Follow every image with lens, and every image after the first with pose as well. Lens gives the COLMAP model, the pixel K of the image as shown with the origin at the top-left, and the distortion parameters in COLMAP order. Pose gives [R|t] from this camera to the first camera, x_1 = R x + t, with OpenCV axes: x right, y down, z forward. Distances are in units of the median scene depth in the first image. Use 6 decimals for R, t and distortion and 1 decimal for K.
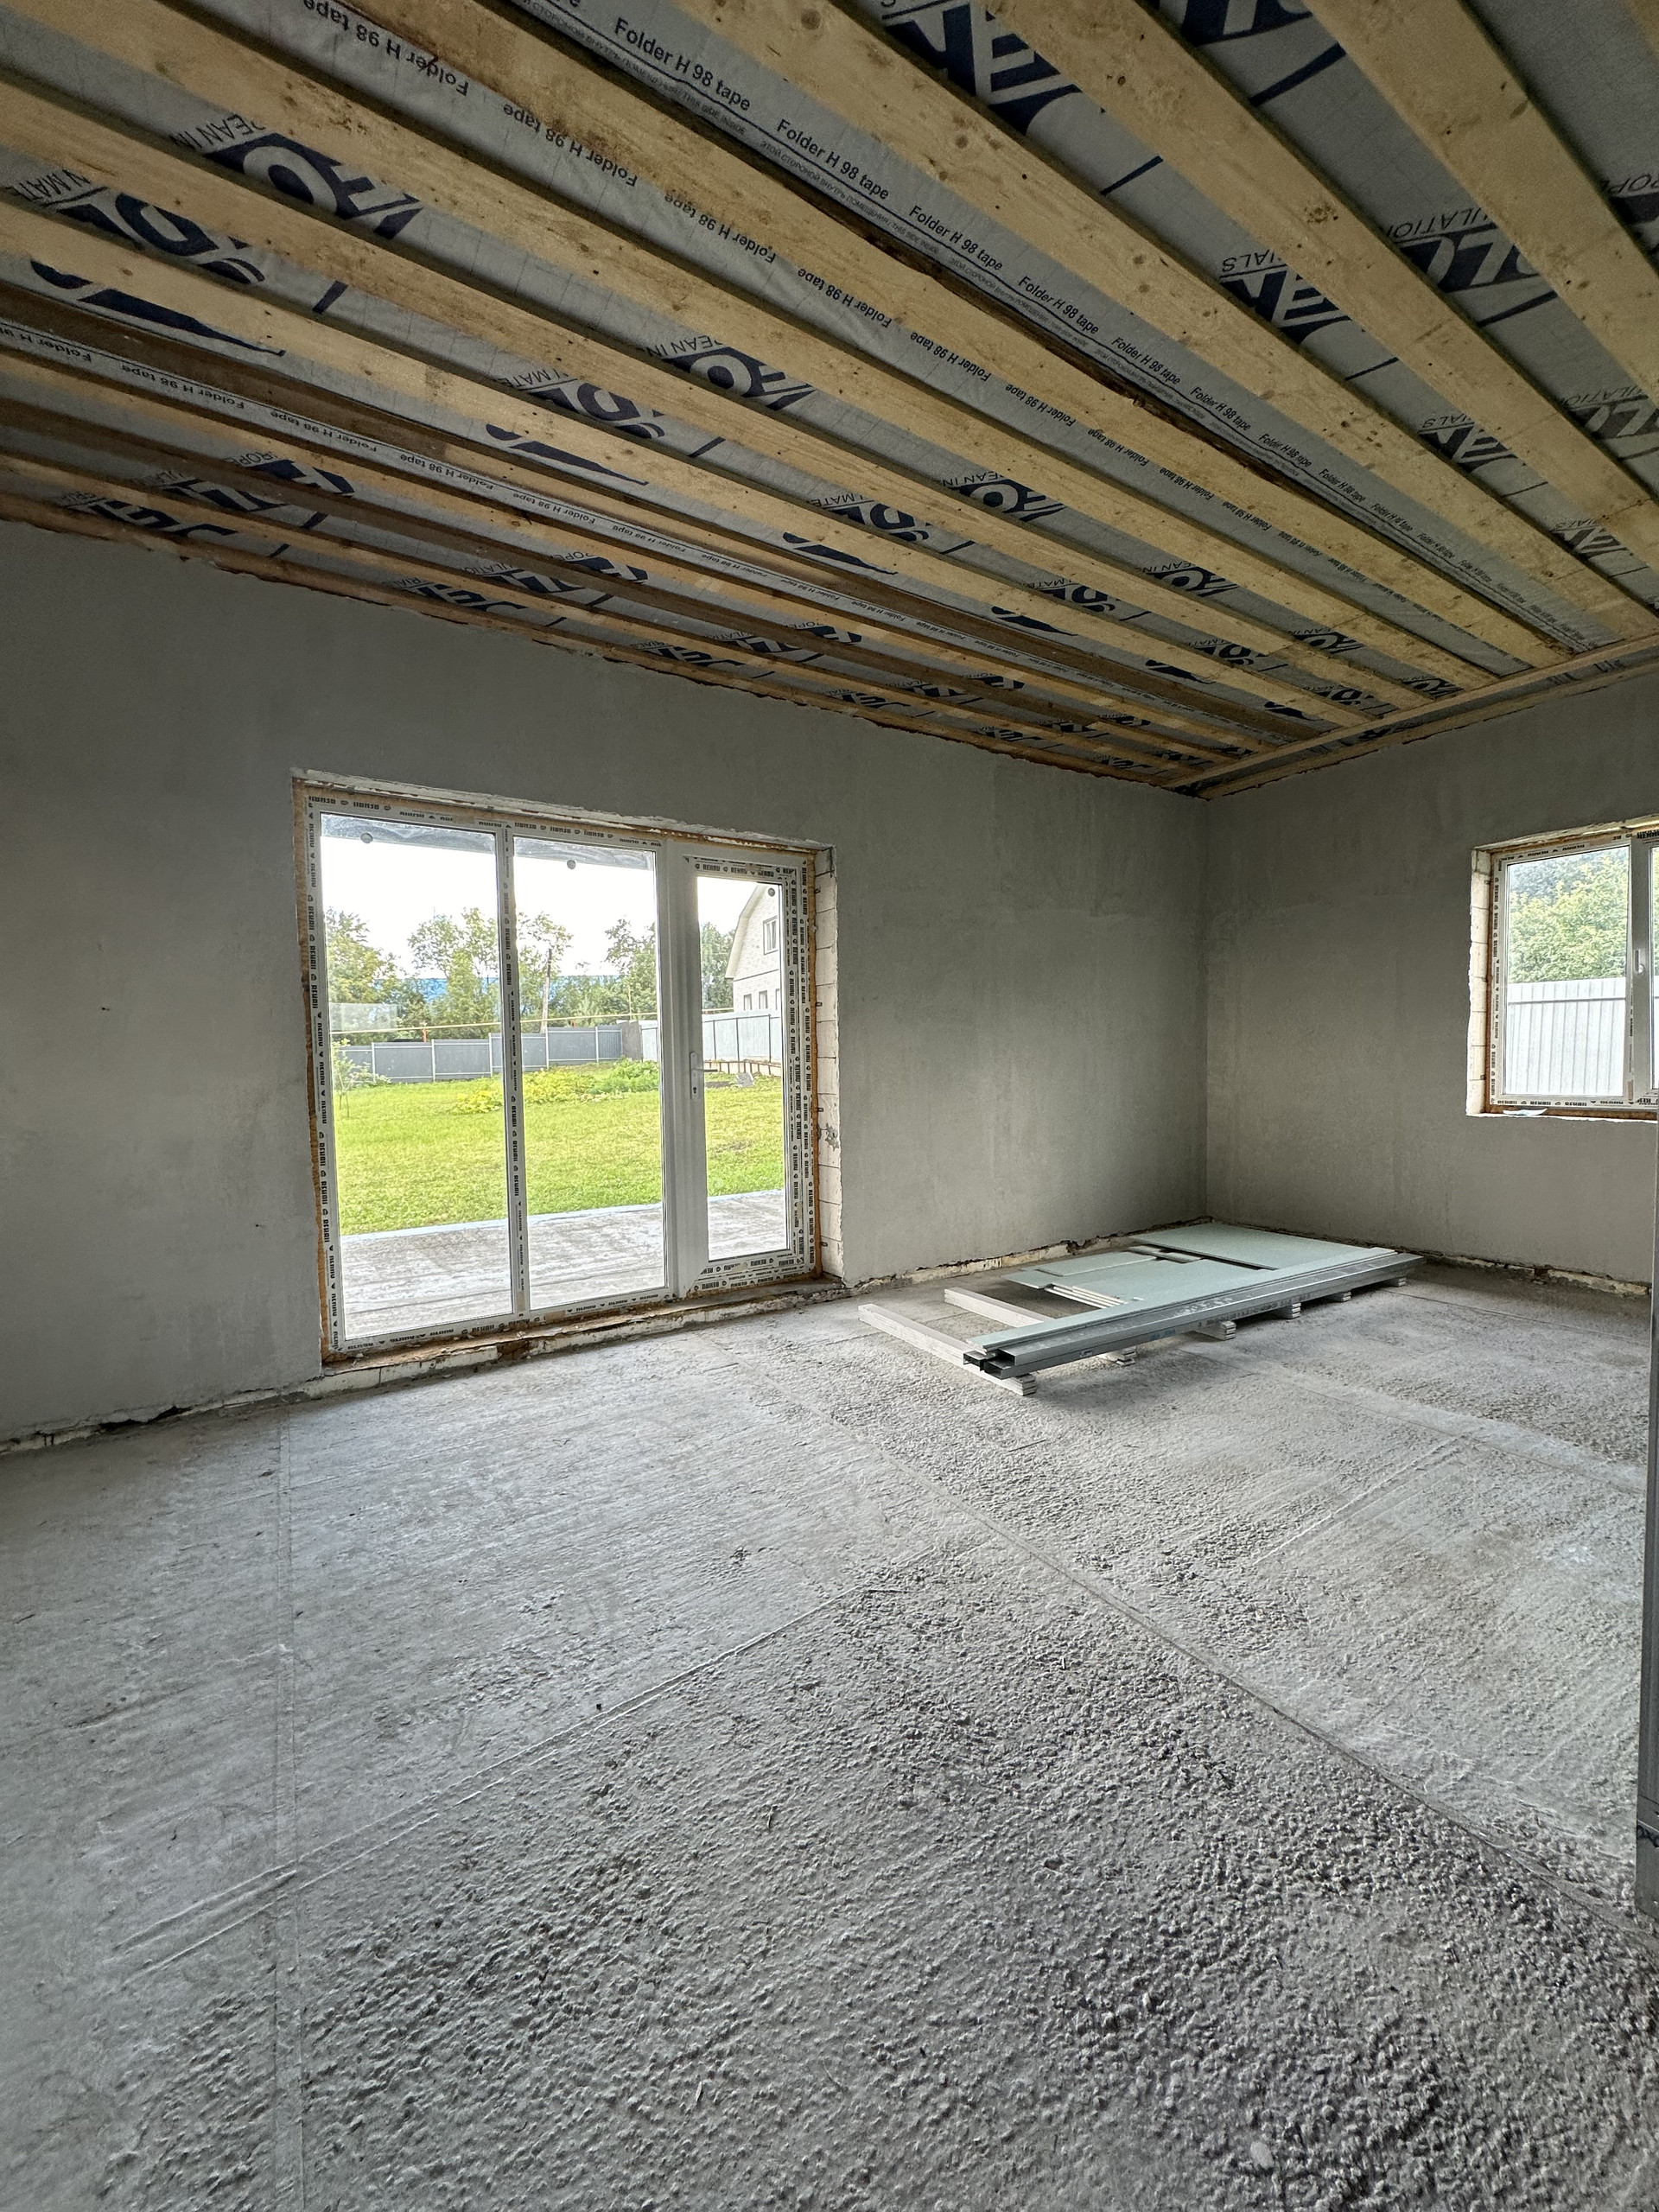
lens RADIAL K [[885.5, 0, 836.7], [0, 885.5, 1105.4], [0, 0, 1]] dist [-0.001498, 0.000377]
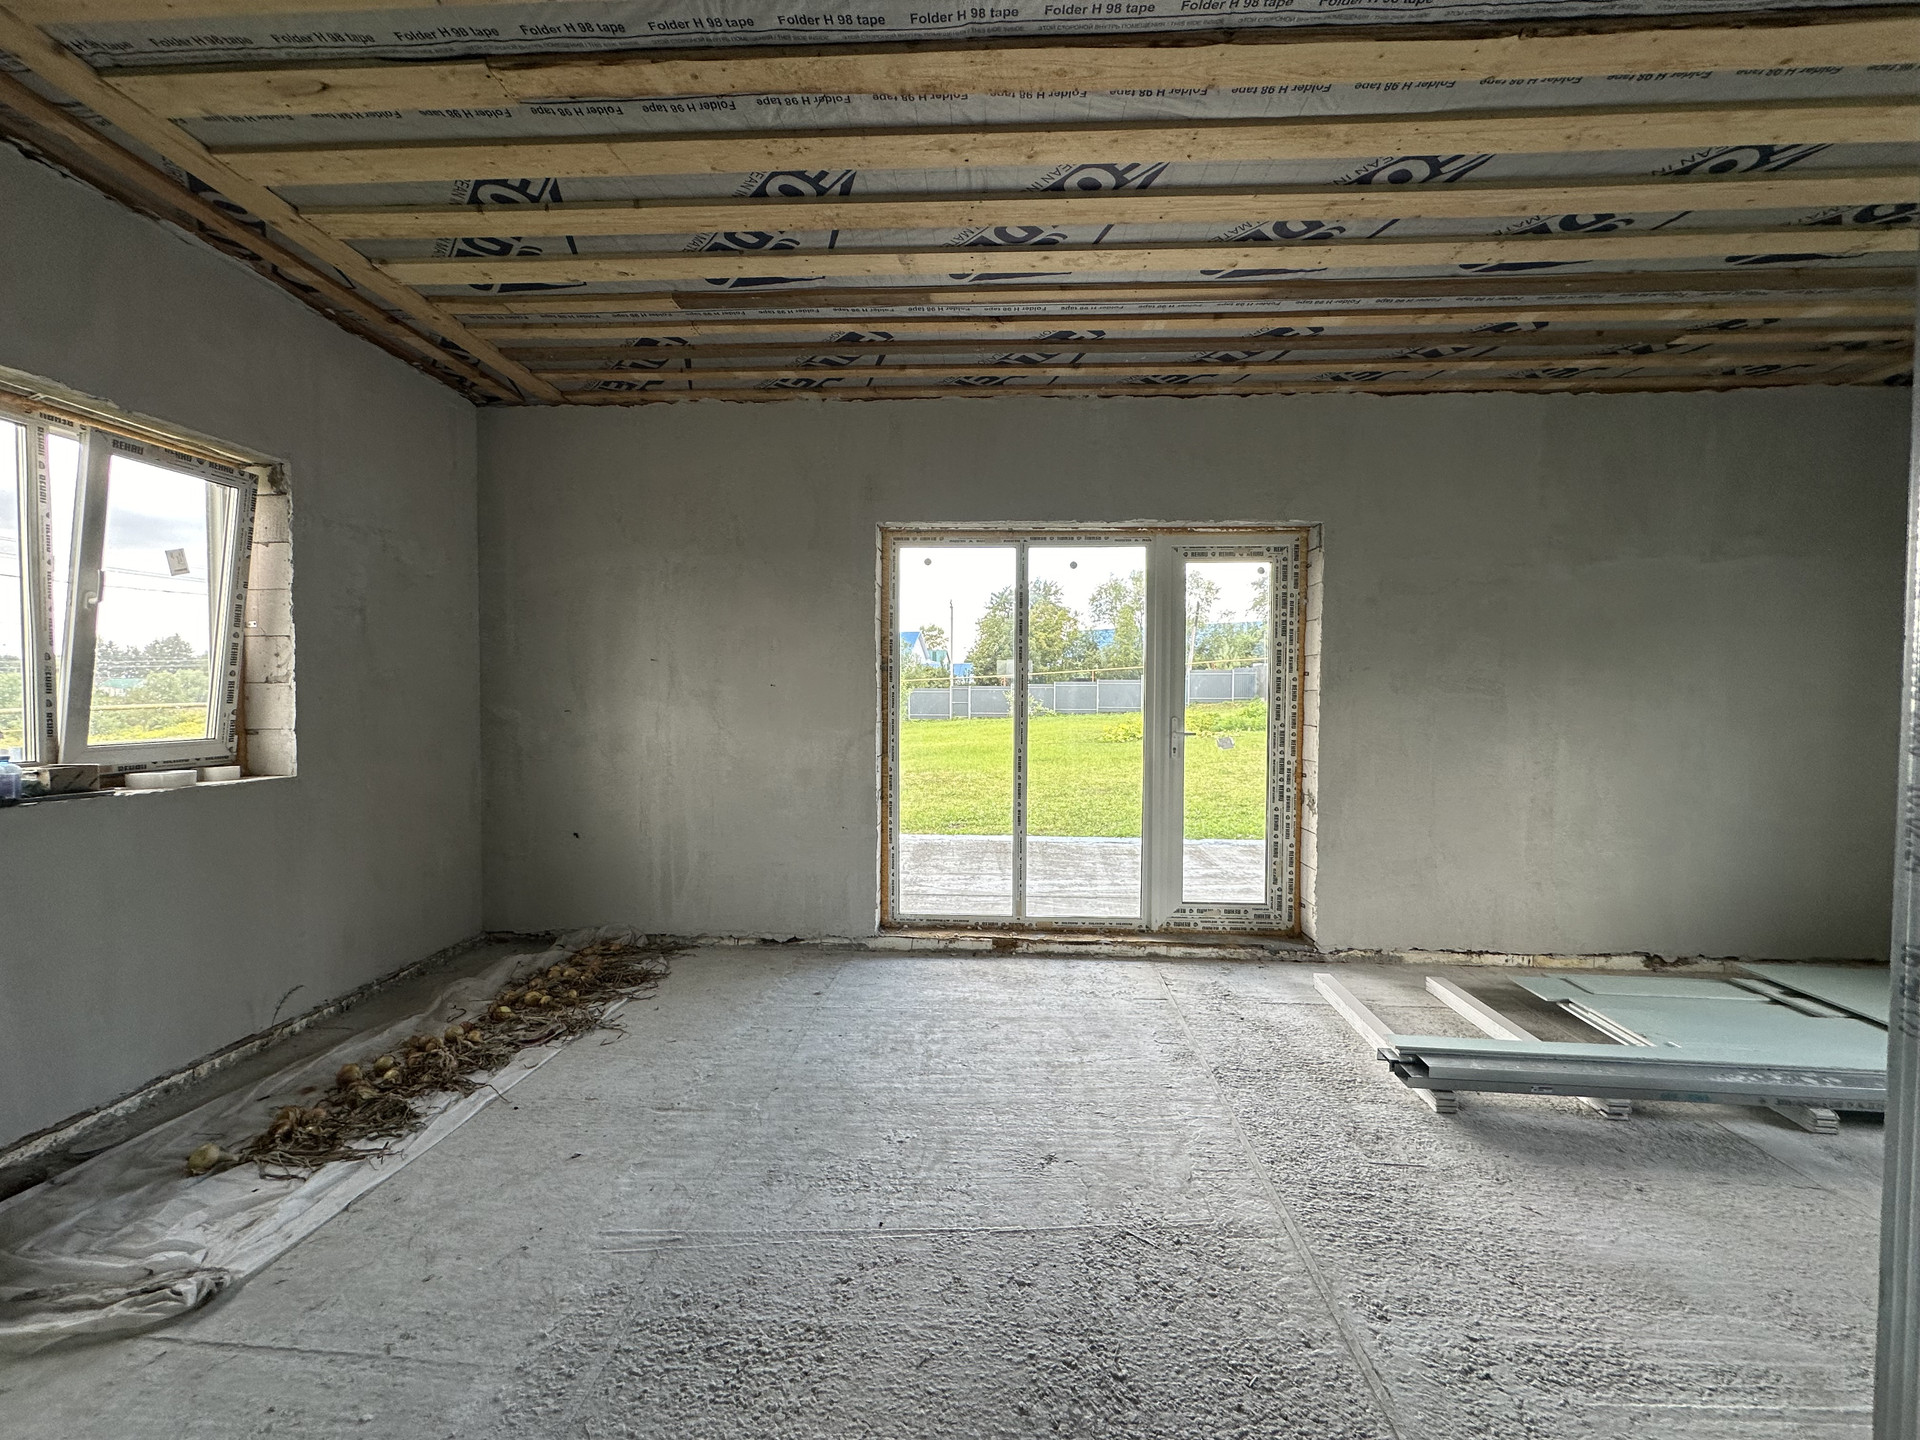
lens RADIAL K [[768.6, 0, 955.1], [0, 768.6, 720.1], [0, 0, 1]] dist [-0.001498, 0.000377]
pose [[0.809430, 0.040329, -0.585830, 0.237501], [-0.051762, 0.998656, -0.002770, -0.049039], [0.584931, 0.032566, 0.810429, 0.039251]]
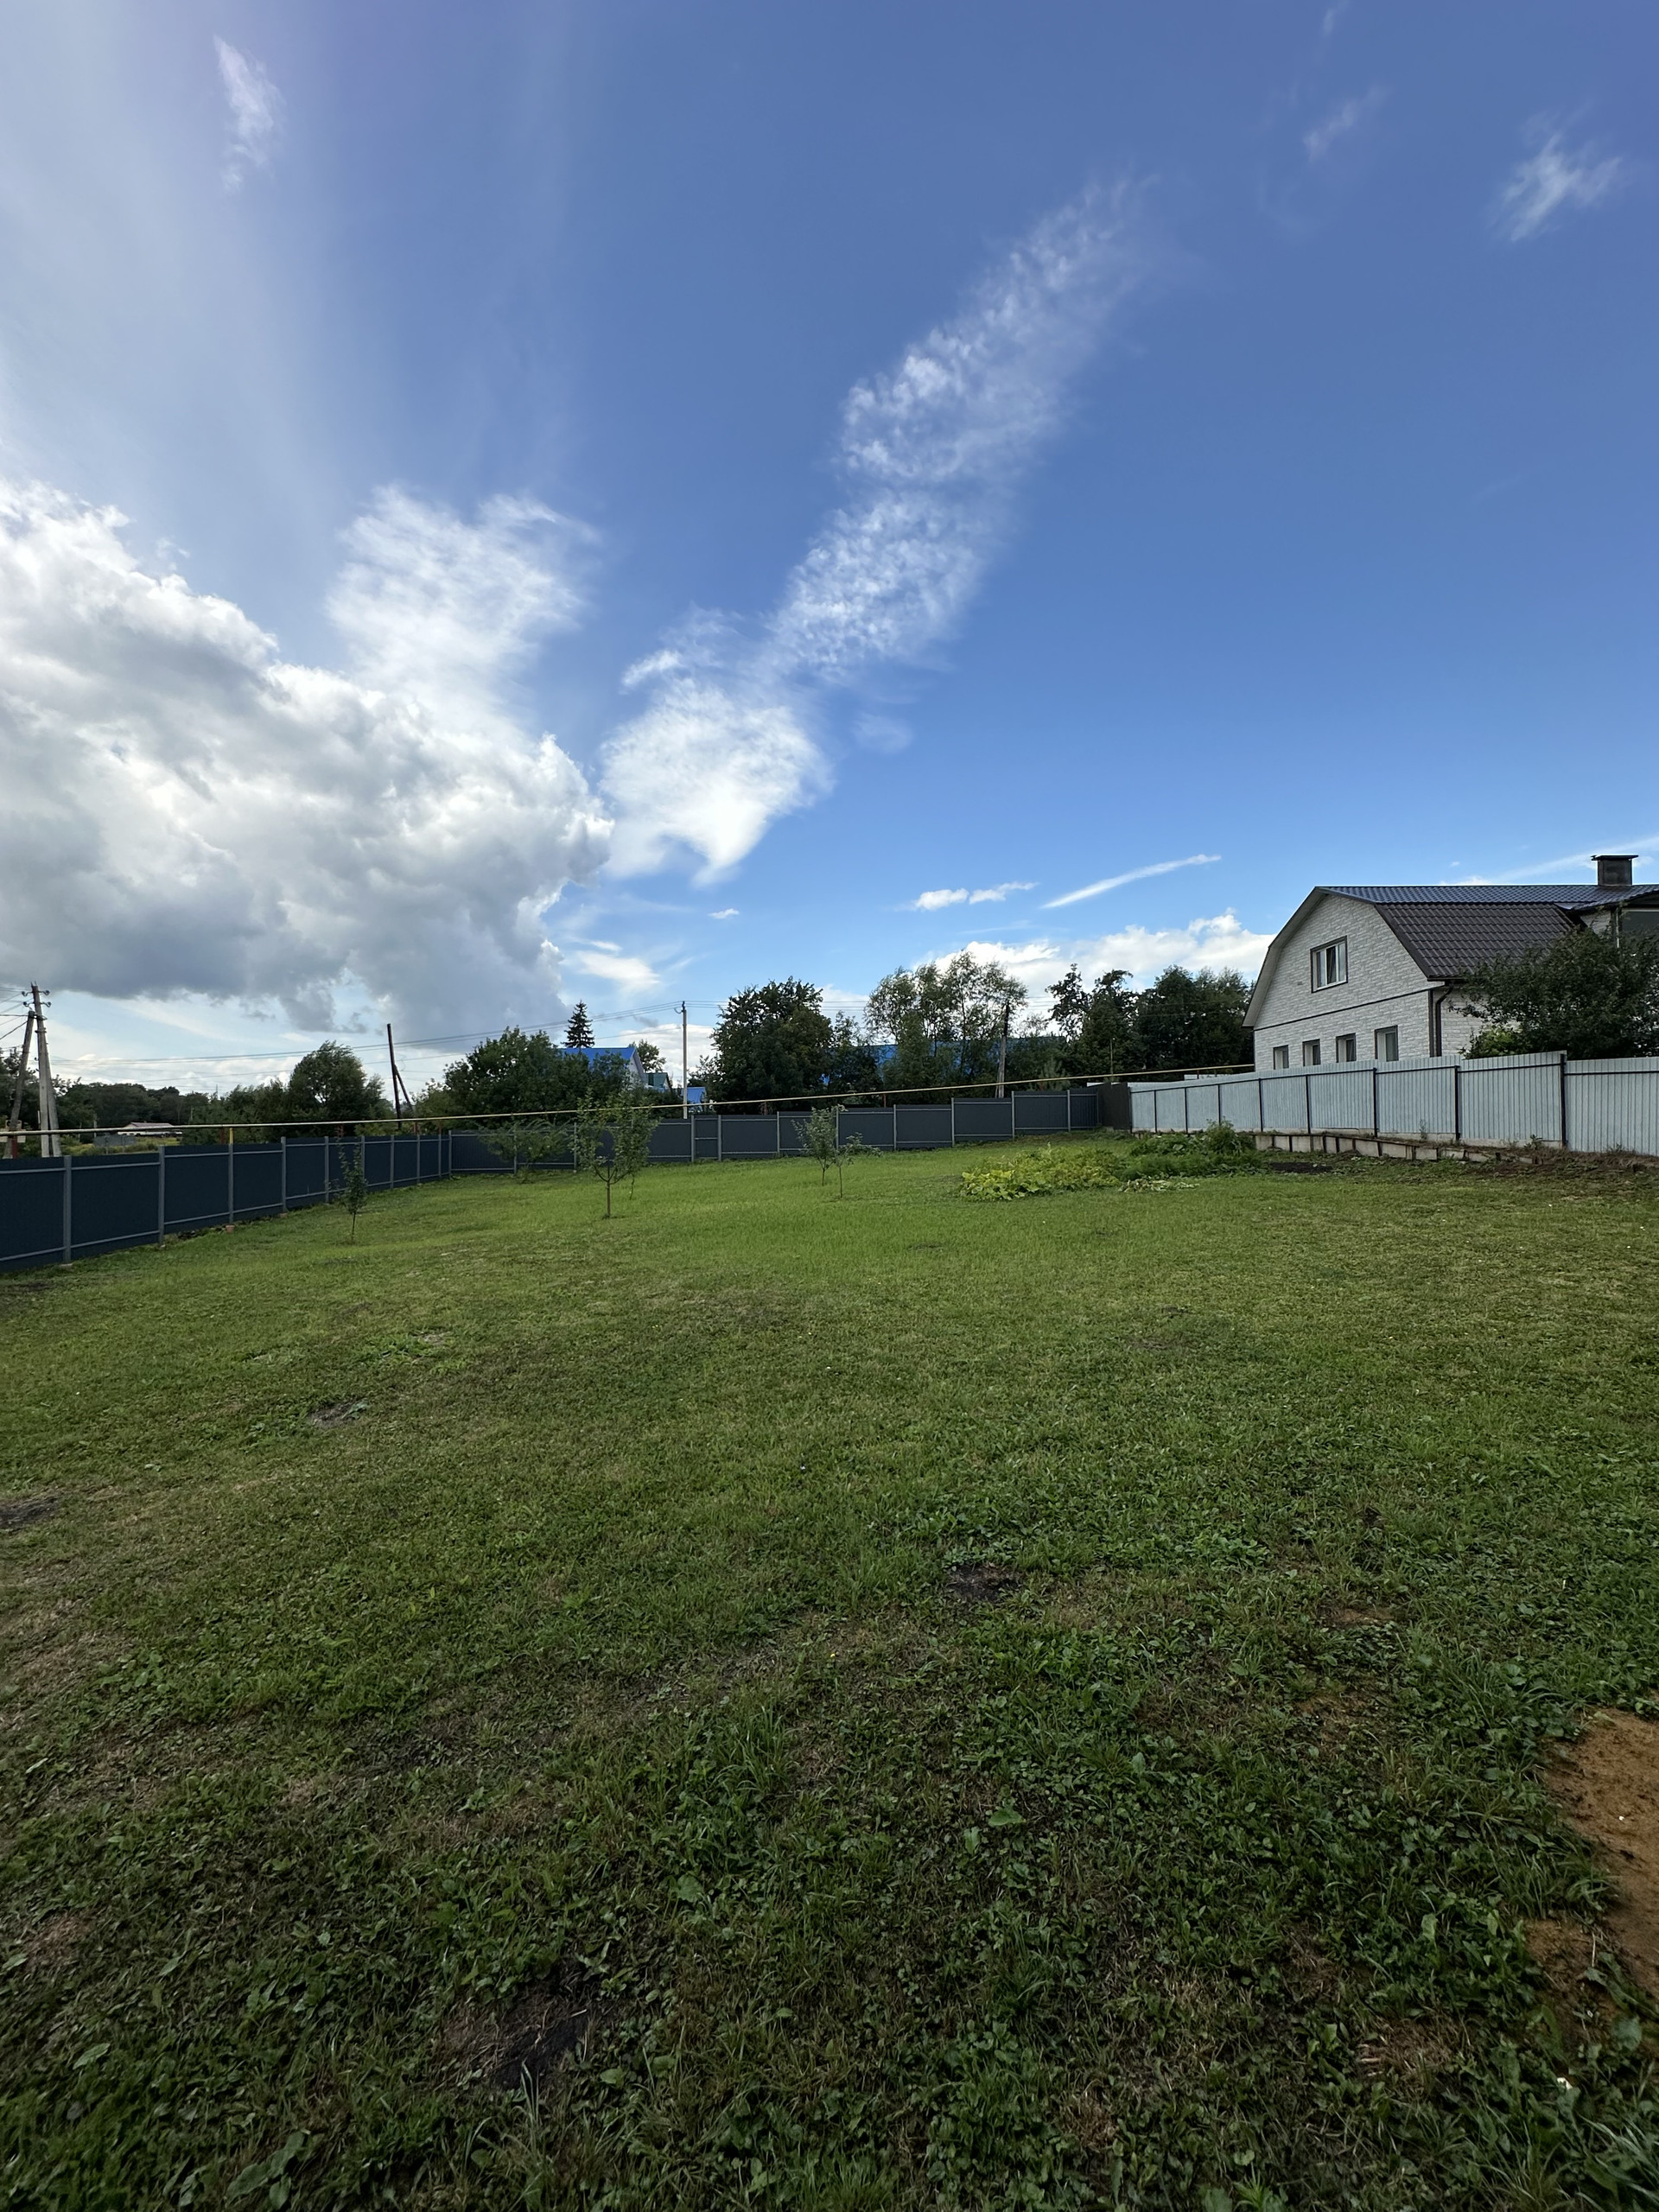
lens RADIAL K [[885.5, 0, 831.9], [0, 885.5, 1118.0], [0, 0, 1]] dist [-0.001498, 0.000377]
pose [[0.903218, 0.004754, -0.429155, -1.719512], [-0.030268, 0.998154, -0.052647, -0.150178], [0.428113, 0.060542, 0.901695, 1.949286]]
